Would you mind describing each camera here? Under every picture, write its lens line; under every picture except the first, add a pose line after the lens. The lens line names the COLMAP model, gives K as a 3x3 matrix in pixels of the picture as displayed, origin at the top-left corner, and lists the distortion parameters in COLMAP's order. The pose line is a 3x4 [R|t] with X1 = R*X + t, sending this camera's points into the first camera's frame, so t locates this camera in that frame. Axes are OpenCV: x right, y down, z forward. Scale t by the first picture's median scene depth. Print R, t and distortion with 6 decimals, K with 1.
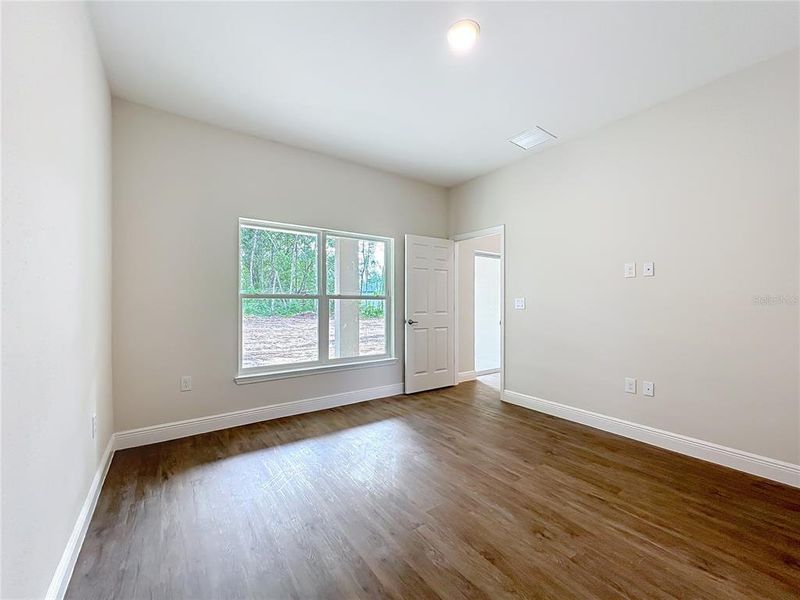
lens RADIAL K [[324.2, 0, 400.0], [0, 324.2, 300.0], [0, 0, 1]] dist [-0.001612, -0.000135]
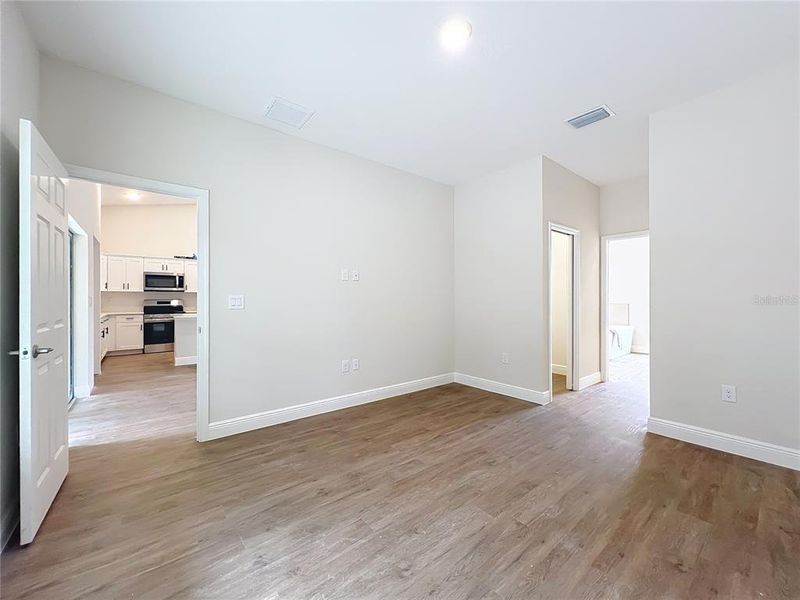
lens RADIAL K [[324.2, 0, 400.0], [0, 324.2, 300.0], [0, 0, 1]] dist [-0.001612, -0.000135]
pose [[-0.053160, -0.001390, 0.998585, -0.713513], [-0.002769, 0.999995, 0.001245, 0.009049], [-0.998582, -0.002699, -0.053164, 1.107599]]
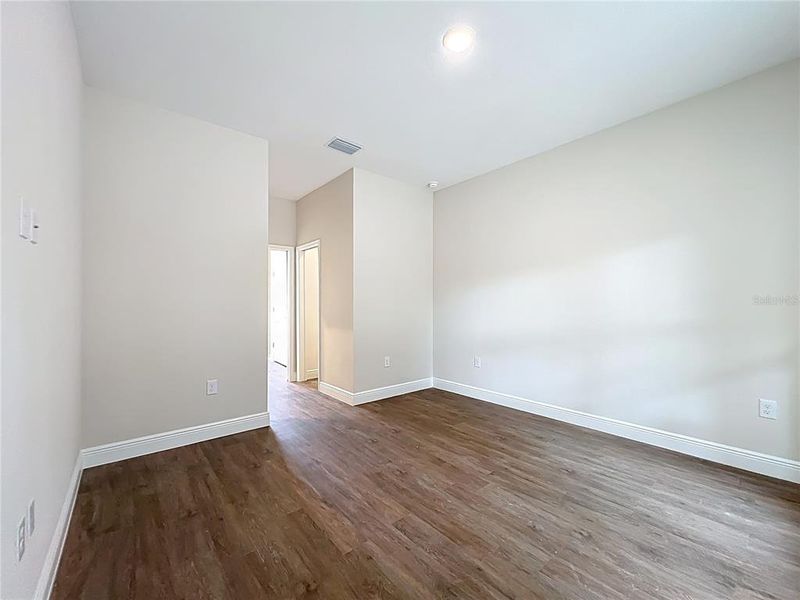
lens RADIAL K [[324.2, 0, 400.0], [0, 324.2, 300.0], [0, 0, 1]] dist [-0.001612, -0.000135]
pose [[-0.997135, 0.001190, -0.075635, 0.412372], [0.002981, 0.999718, -0.023576, 0.013183], [0.075585, -0.023734, -0.996857, 1.801252]]
